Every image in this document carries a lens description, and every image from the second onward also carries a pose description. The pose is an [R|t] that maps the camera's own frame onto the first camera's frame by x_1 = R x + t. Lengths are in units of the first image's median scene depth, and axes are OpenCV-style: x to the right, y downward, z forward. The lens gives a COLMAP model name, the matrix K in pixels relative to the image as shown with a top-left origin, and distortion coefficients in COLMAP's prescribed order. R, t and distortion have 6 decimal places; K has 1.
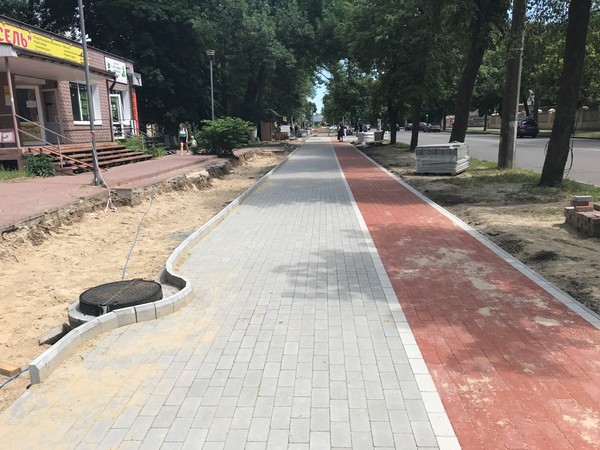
lens RADIAL K [[487.9, 0, 300.7], [0, 487.9, 227.0], [0, 0, 1]] dist [0.012901, 0.012051]
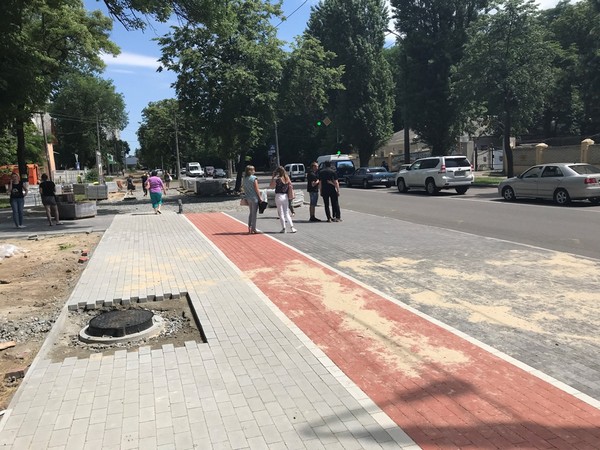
lens RADIAL K [[487.9, 0, 301.0], [0, 487.9, 223.2], [0, 0, 1]] dist [0.012901, 0.012051]
pose [[0.933796, -0.047736, 0.354607, 0.006359], [0.080393, 0.993712, -0.077931, -0.044609], [-0.348657, 0.101279, 0.931762, 0.210573]]
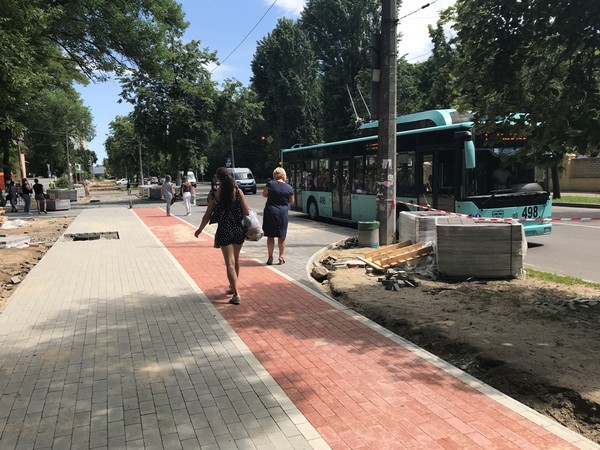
lens RADIAL K [[487.9, 0, 298.4], [0, 487.9, 226.2], [0, 0, 1]] dist [0.012901, 0.012051]
pose [[0.913303, -0.031310, 0.406075, 0.005664], [0.075102, 0.992890, -0.092356, -0.036260], [-0.400296, 0.114846, 0.909161, 0.171647]]
